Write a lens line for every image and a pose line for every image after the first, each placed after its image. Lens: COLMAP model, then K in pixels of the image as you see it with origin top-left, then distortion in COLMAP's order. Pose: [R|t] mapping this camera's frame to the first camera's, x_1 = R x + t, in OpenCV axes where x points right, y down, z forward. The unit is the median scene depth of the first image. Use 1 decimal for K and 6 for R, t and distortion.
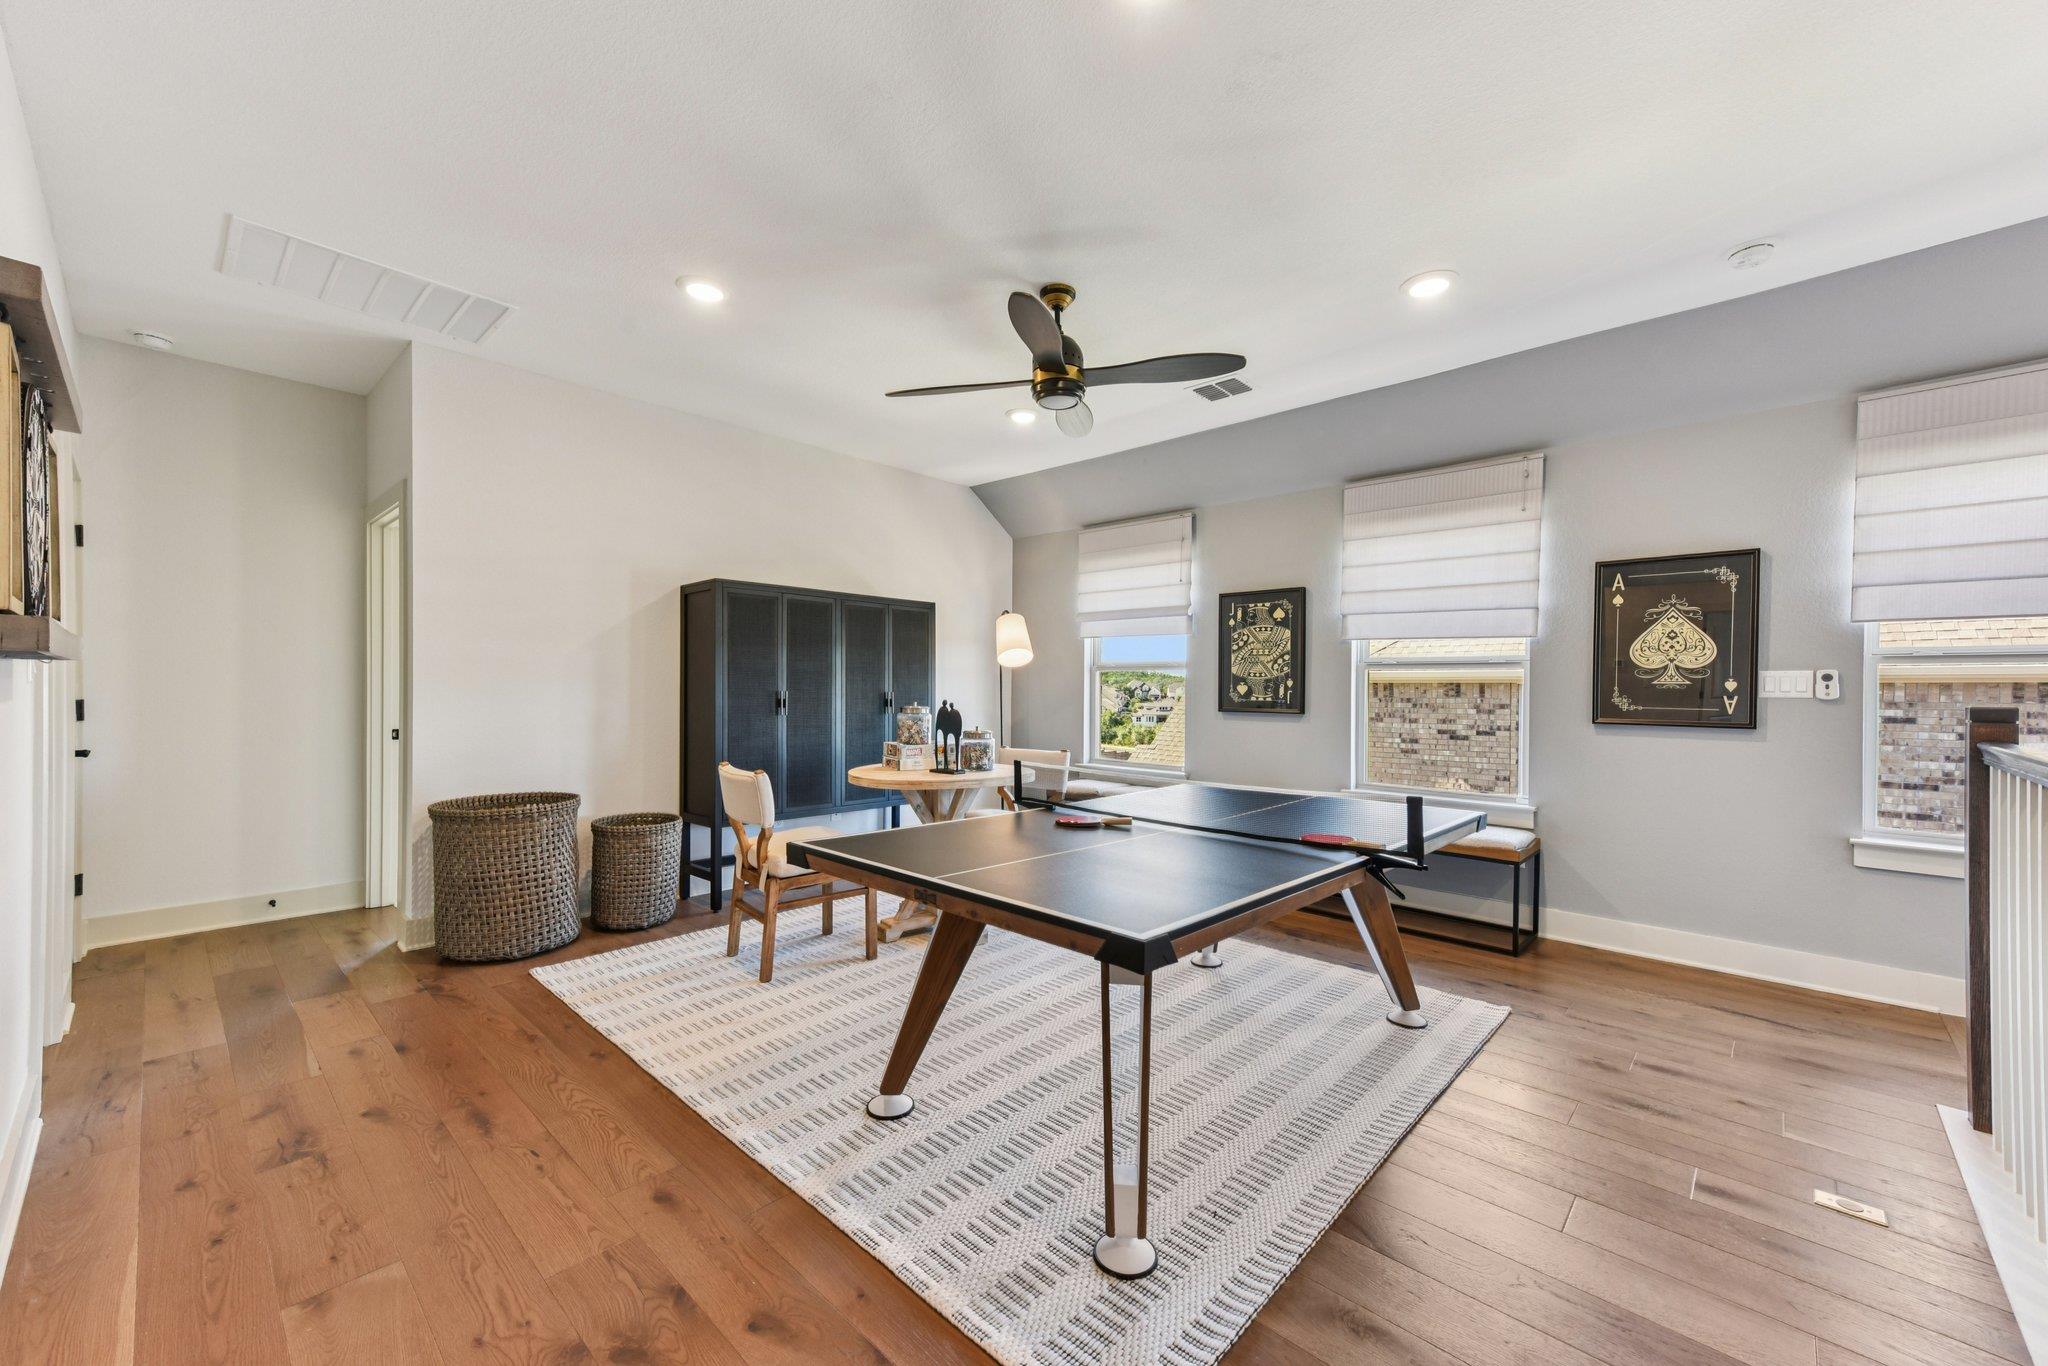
lens RADIAL K [[794.7, 0, 1030.7], [0, 794.7, 688.7], [0, 0, 1]] dist [0.028297, -0.000739]
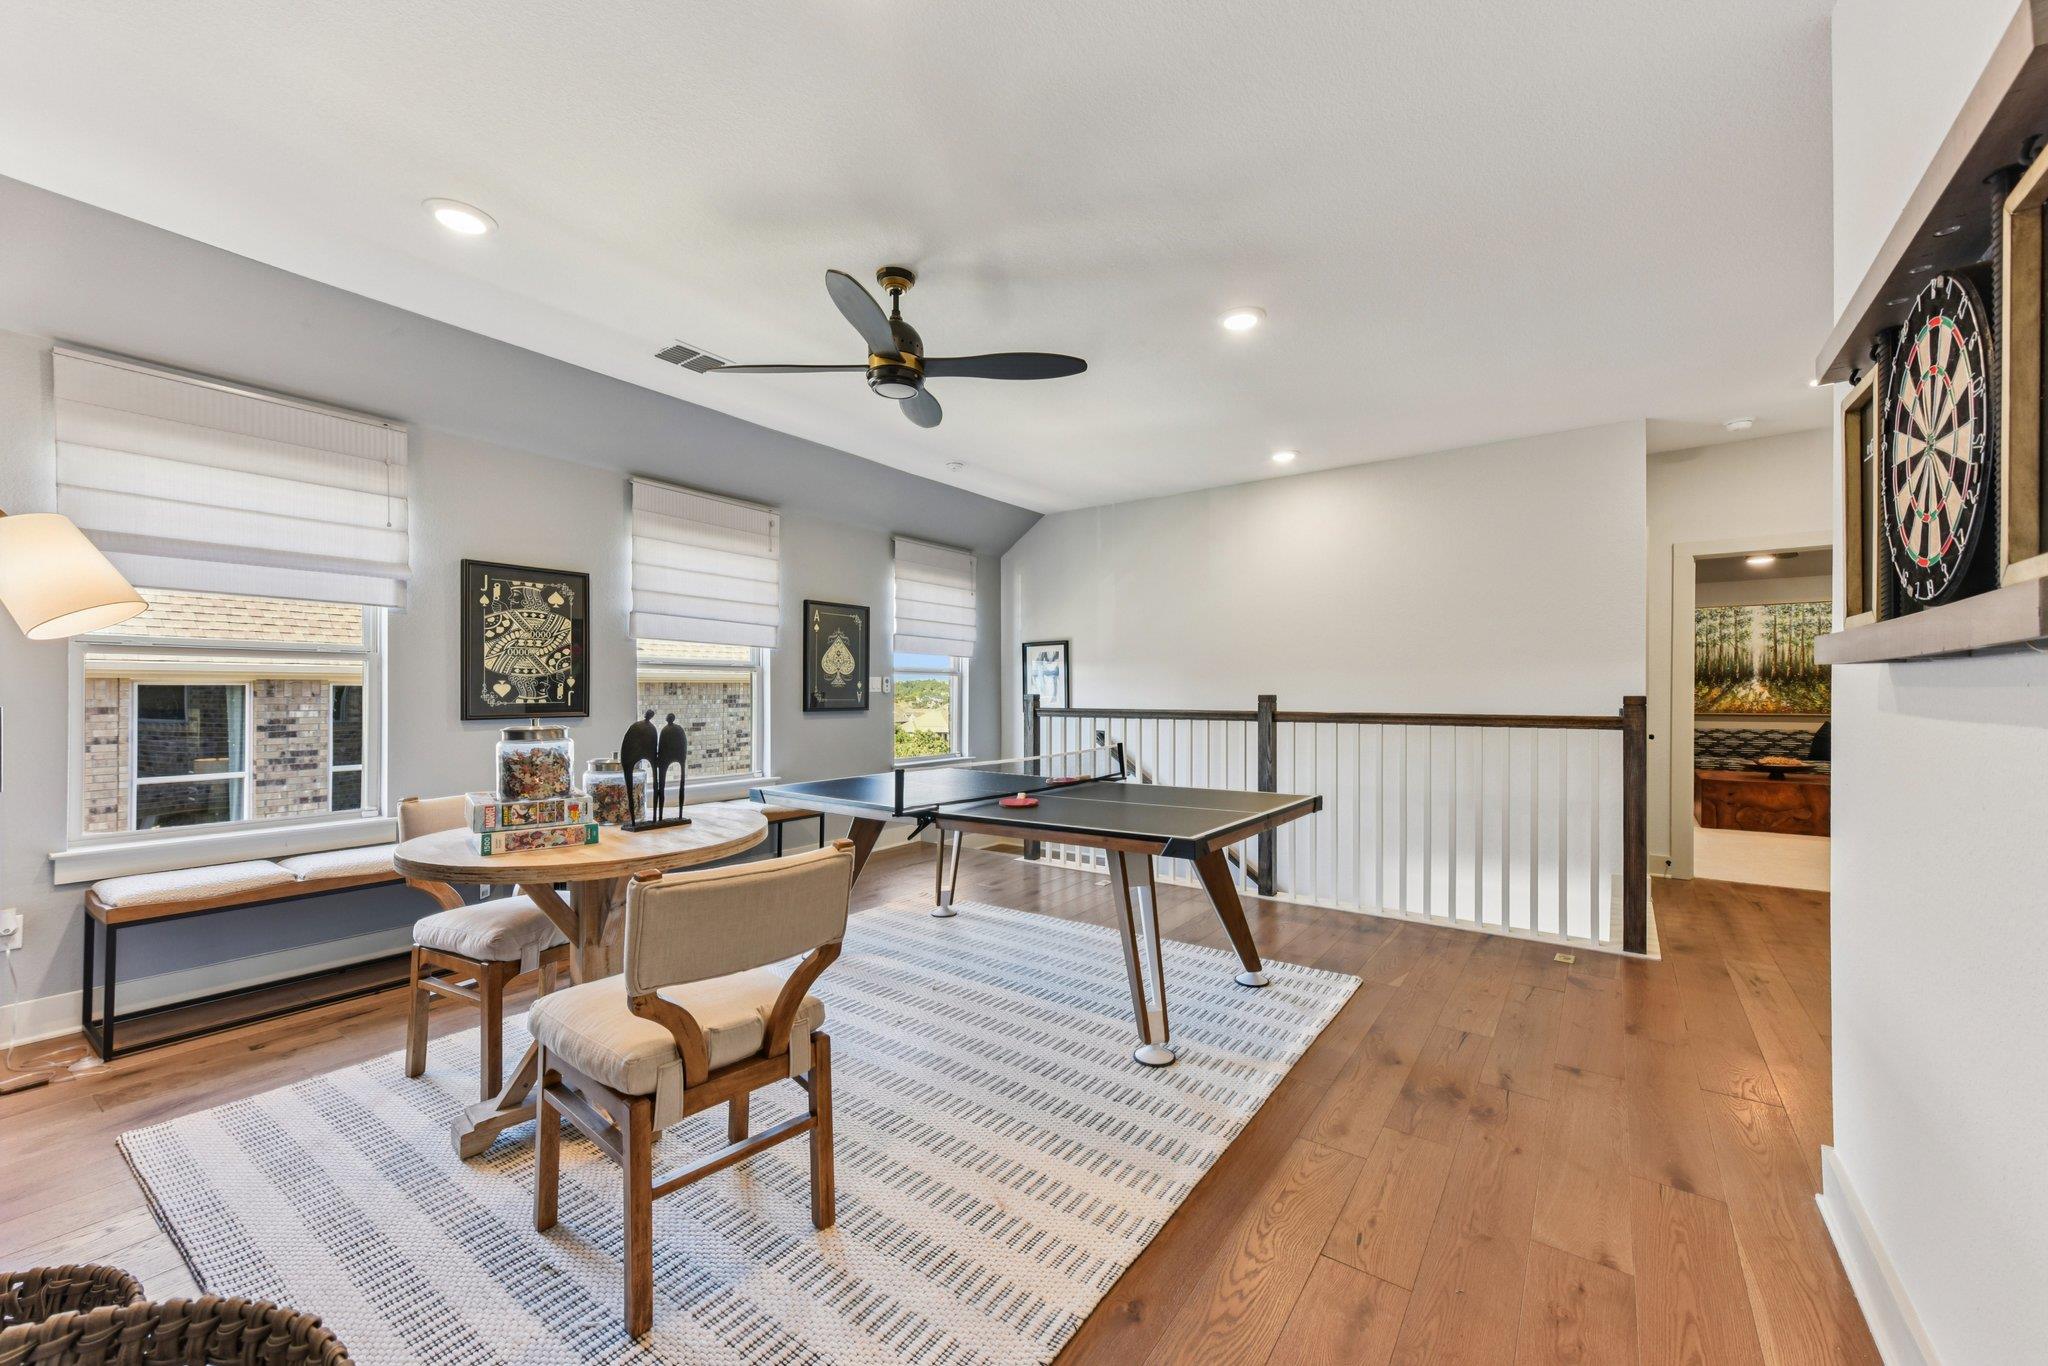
lens RADIAL K [[794.7, 0, 1031.9], [0, 794.7, 686.6], [0, 0, 1]] dist [0.028297, -0.000739]
pose [[-0.129281, -0.003533, 0.991602, -0.631451], [0.000147, 0.999994, 0.003582, -0.005152], [-0.991608, 0.000609, -0.129280, 0.650331]]
